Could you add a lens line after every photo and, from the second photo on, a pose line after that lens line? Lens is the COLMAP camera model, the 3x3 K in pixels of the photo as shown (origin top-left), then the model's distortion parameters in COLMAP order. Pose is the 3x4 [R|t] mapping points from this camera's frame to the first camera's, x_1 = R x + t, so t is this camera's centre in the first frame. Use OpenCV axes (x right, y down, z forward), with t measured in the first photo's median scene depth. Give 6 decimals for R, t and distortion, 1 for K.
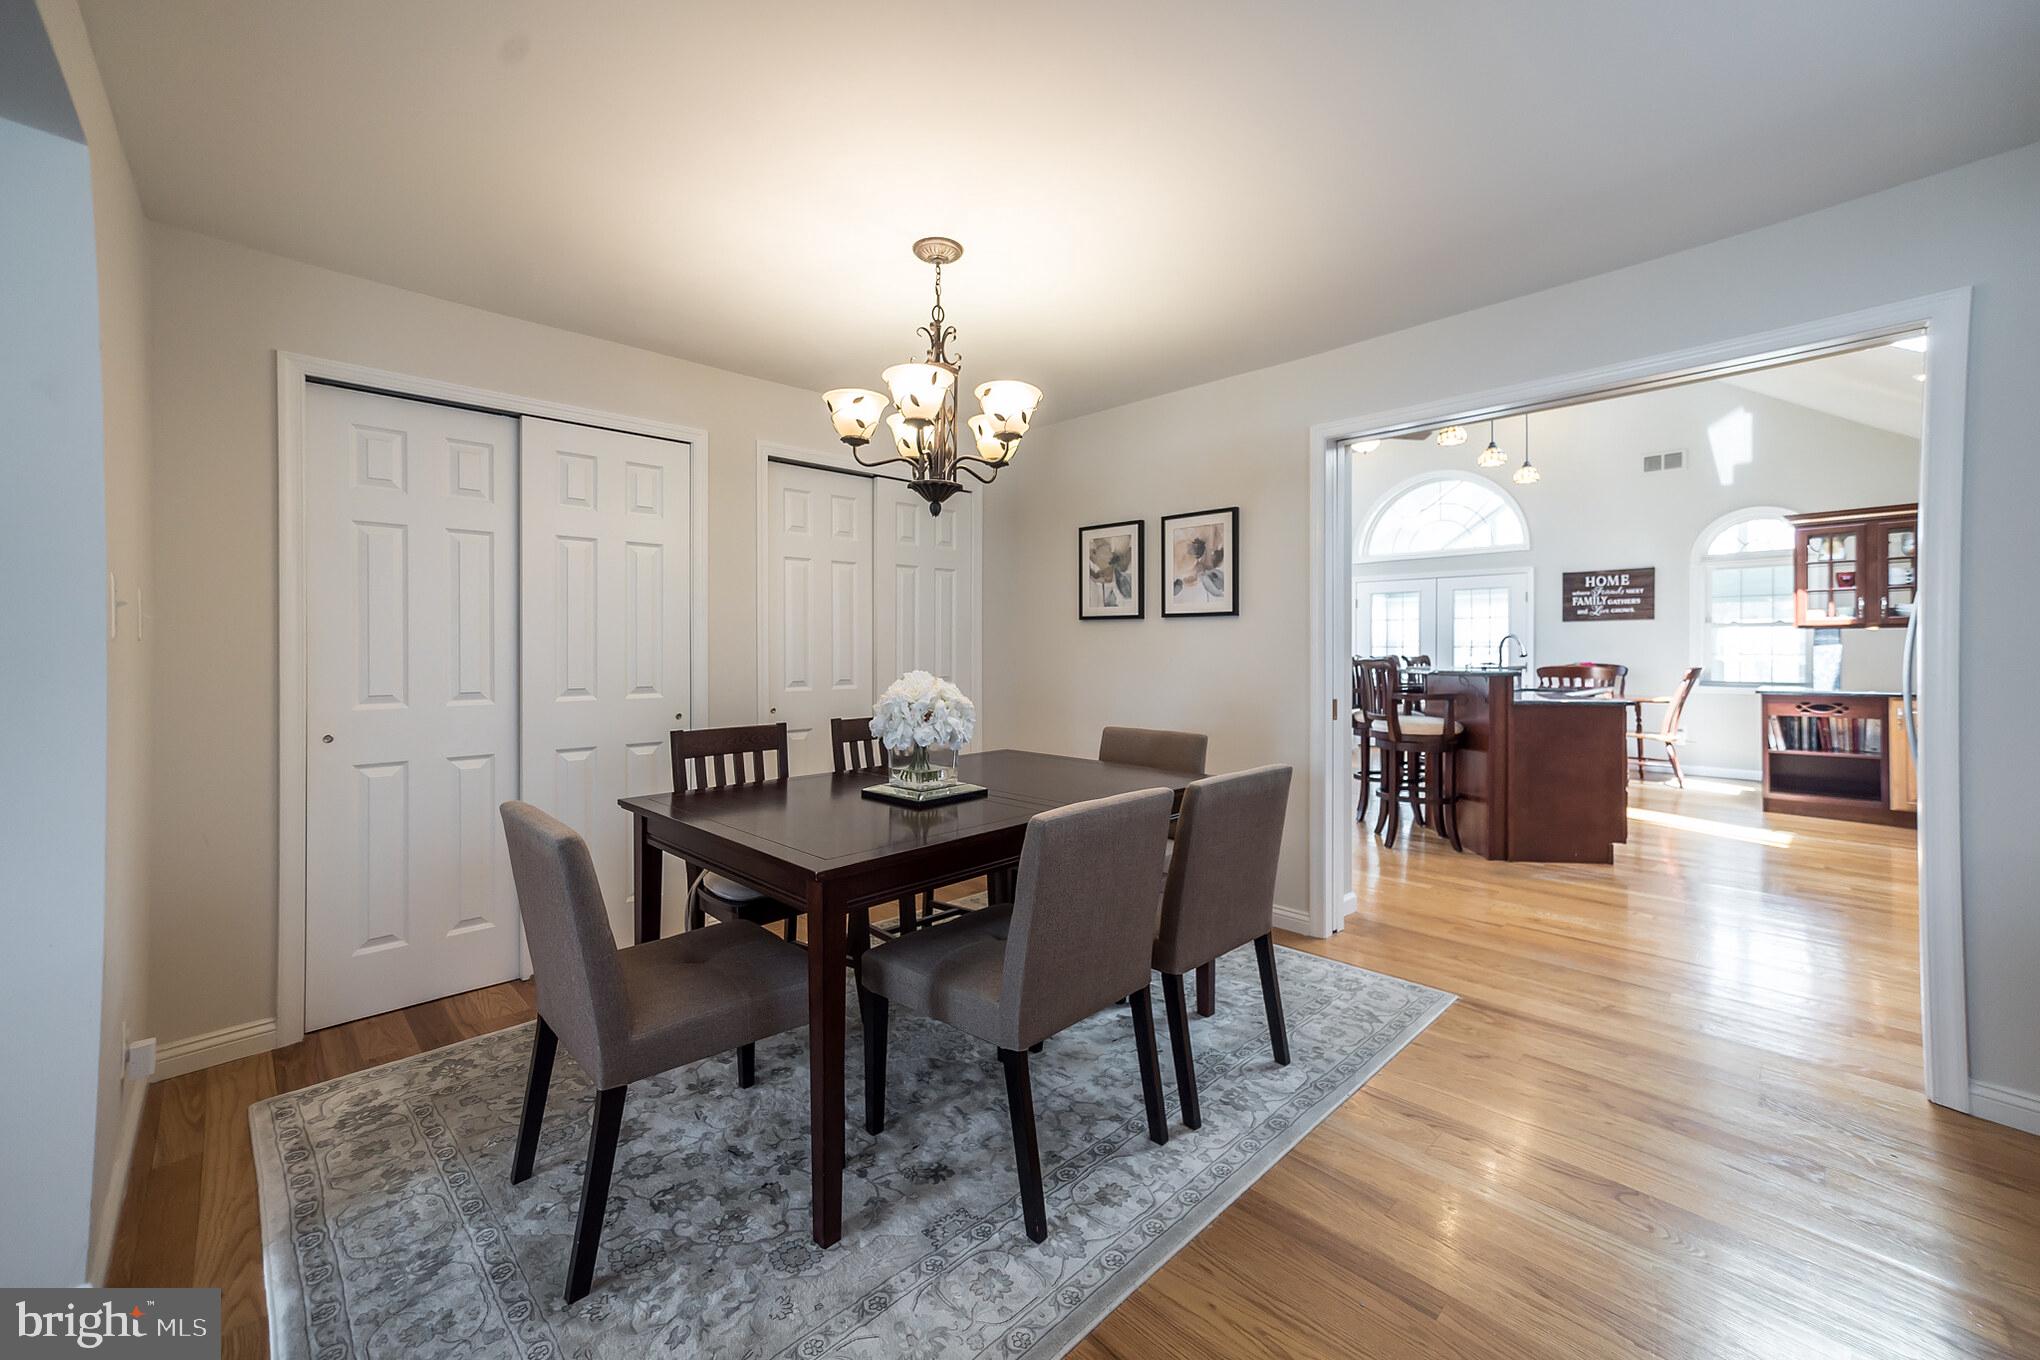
lens RADIAL K [[827.5, 0, 1007.2], [0, 827.5, 646.5], [0, 0, 1]] dist [-0.019583, 0.024758]
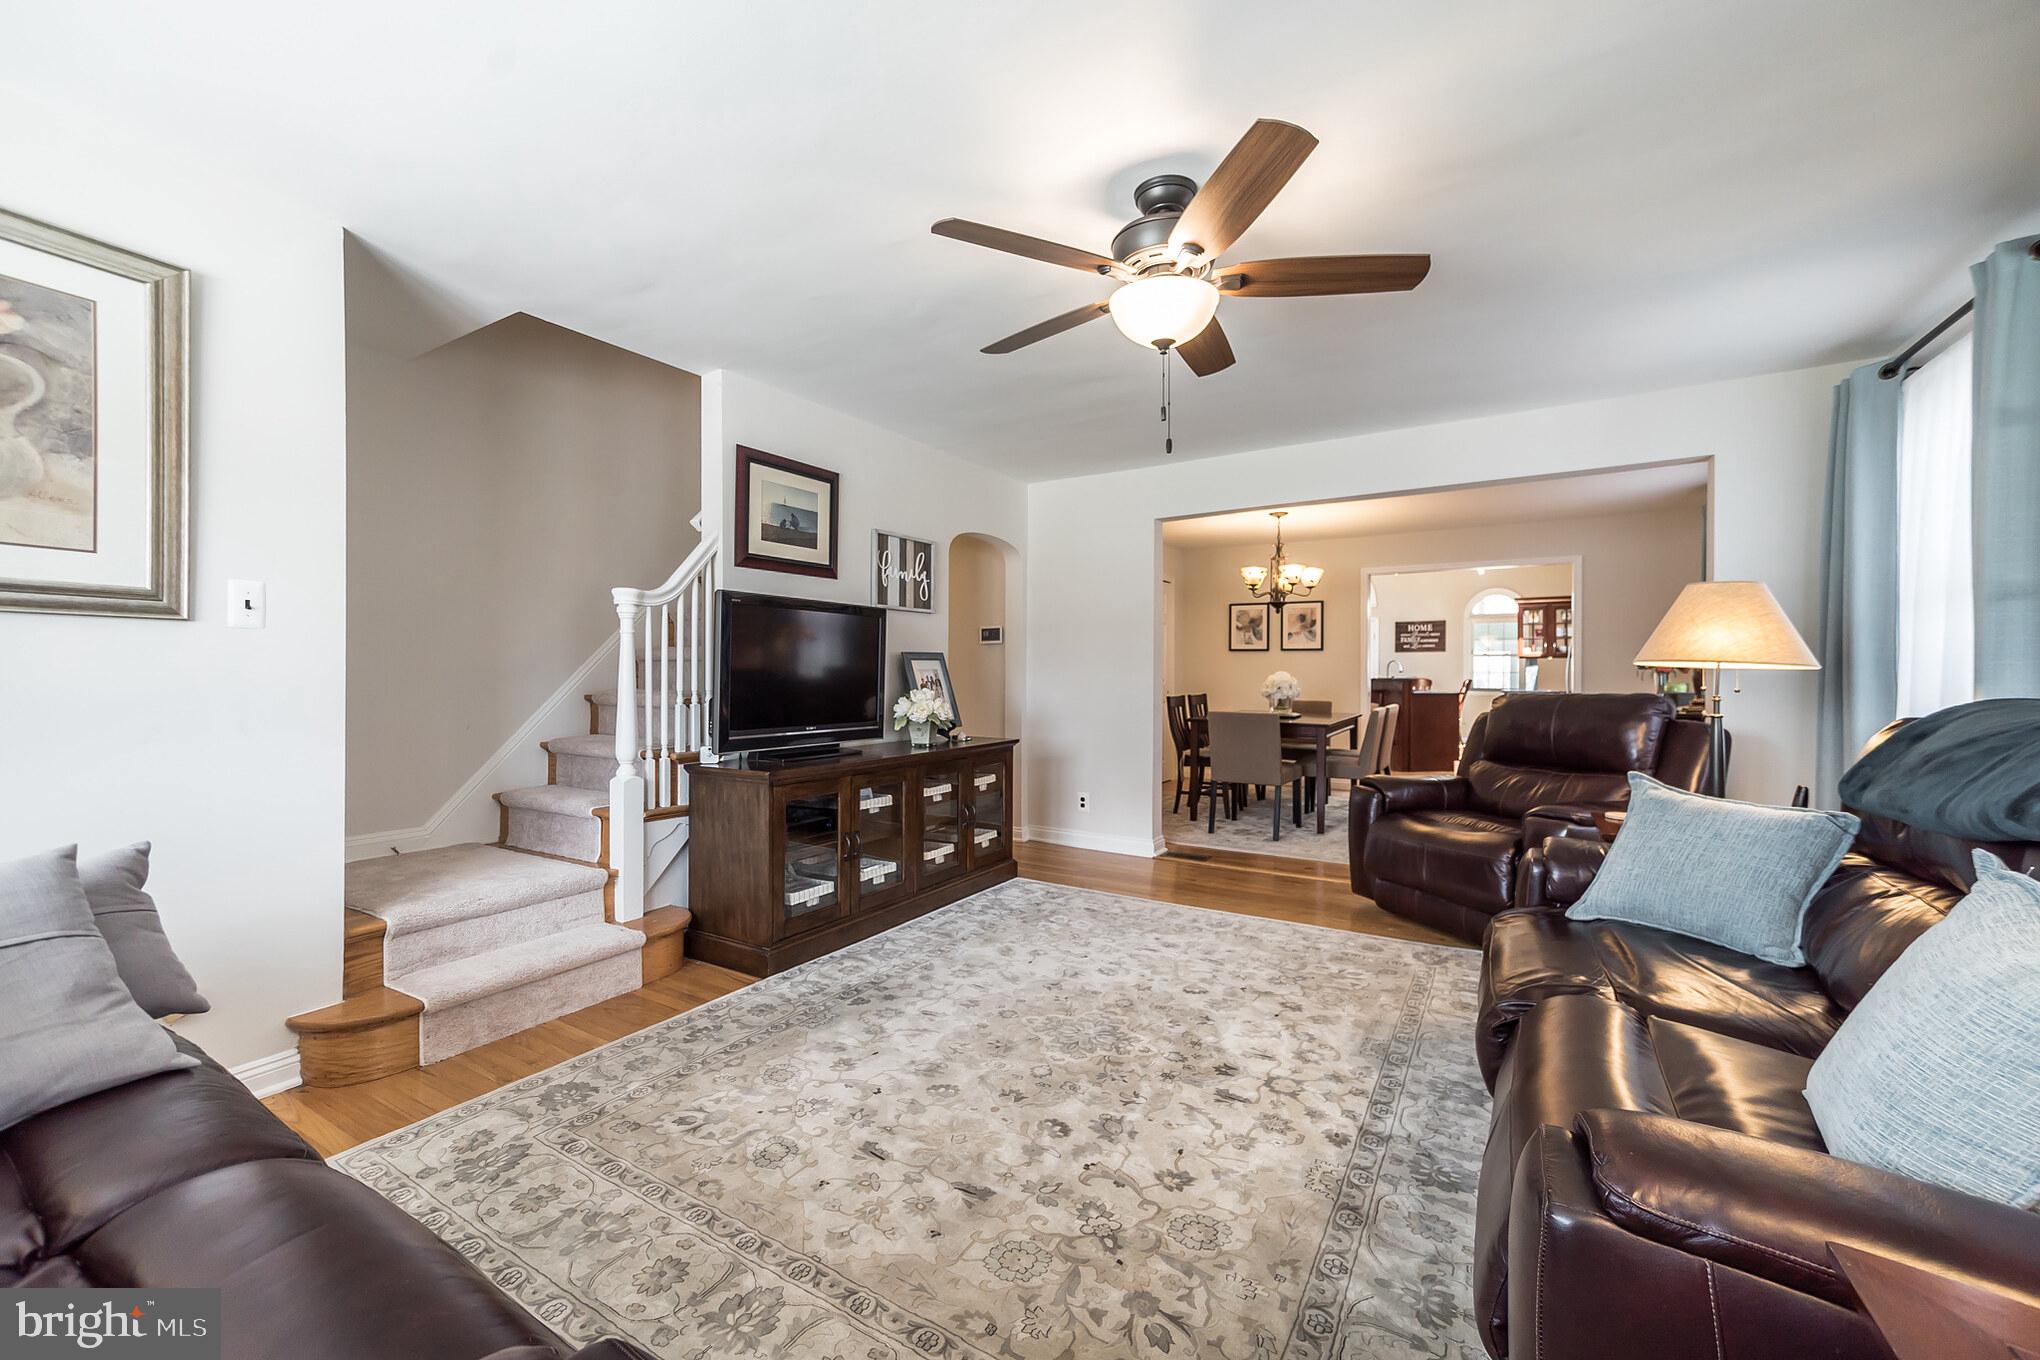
lens RADIAL K [[844.0, 0, 1010.9], [0, 844.0, 673.0], [0, 0, 1]] dist [-0.018229, 0.032055]
pose [[0.968059, 0.003514, 0.250697, -0.653601], [-0.004816, 0.999978, 0.004582, 0.009570], [-0.250676, -0.005643, 0.968055, -0.572431]]
